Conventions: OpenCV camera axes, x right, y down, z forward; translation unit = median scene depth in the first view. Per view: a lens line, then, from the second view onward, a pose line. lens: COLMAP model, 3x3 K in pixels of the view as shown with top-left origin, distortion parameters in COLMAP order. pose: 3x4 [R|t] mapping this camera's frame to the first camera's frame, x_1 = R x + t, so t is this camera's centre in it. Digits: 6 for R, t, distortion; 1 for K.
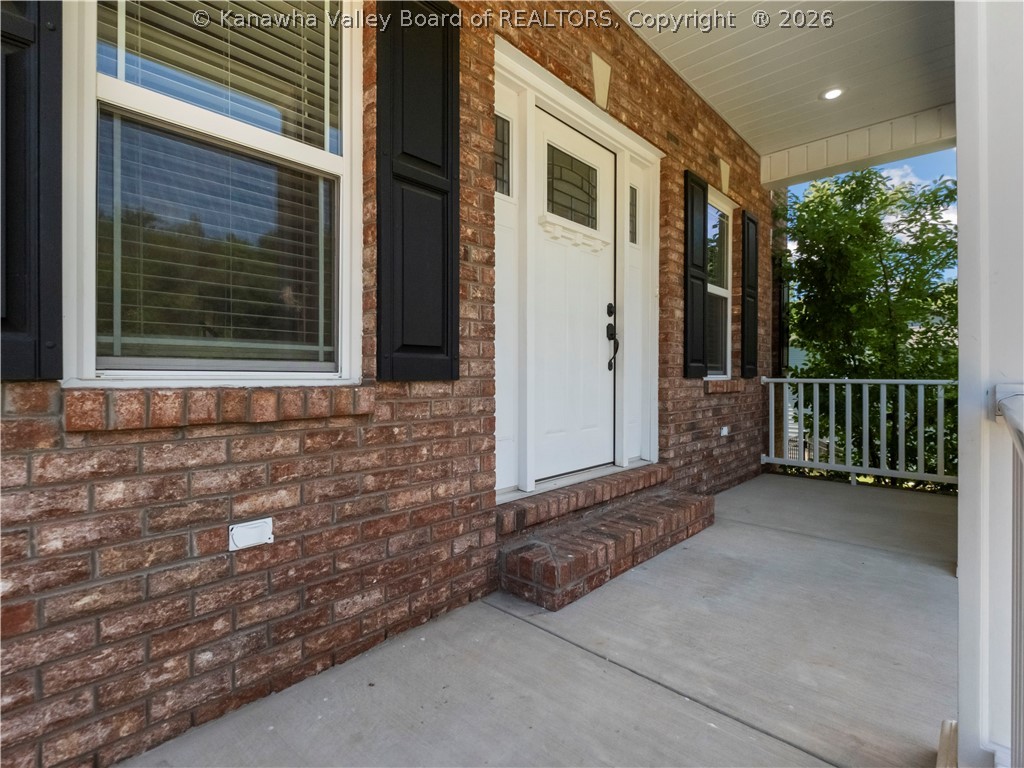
lens RADIAL K [[497.9, 0, 512.7], [0, 497.9, 375.4], [0, 0, 1]] dist [-0.002976, -0.002663]
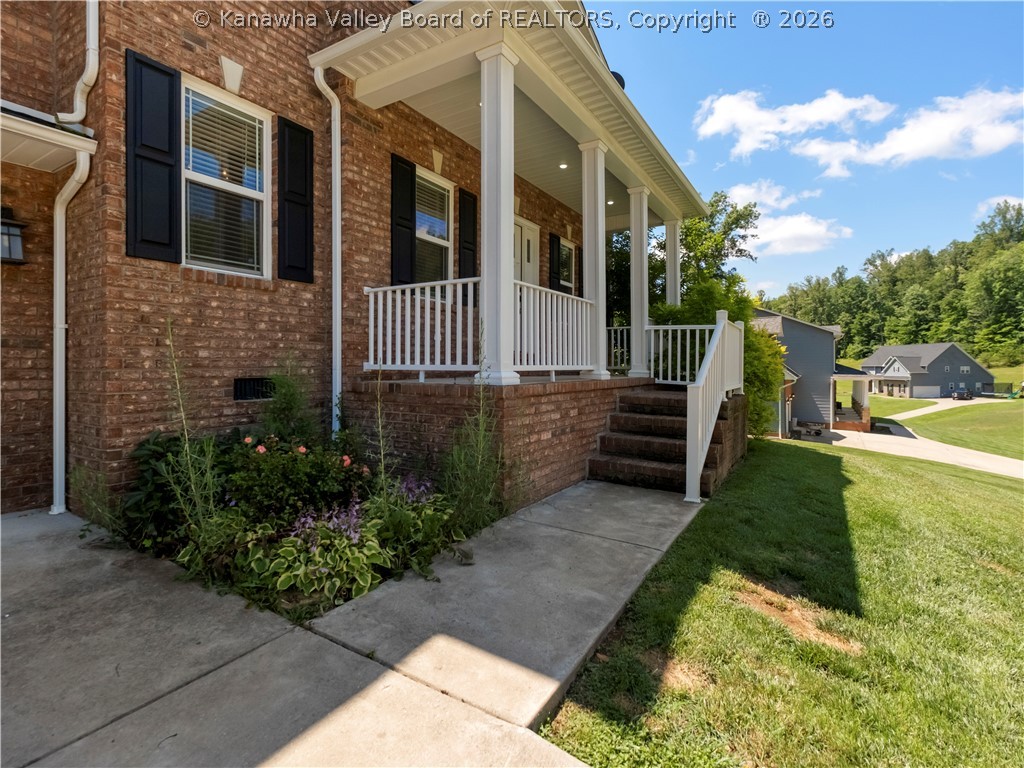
lens RADIAL K [[497.9, 0, 512.7], [0, 497.9, 375.4], [0, 0, 1]] dist [-0.002976, -0.002663]
pose [[0.980512, -0.003276, 0.196432, -0.304993], [0.000742, 0.999916, 0.012975, 0.245693], [-0.196458, -0.012577, 0.980432, -1.341683]]
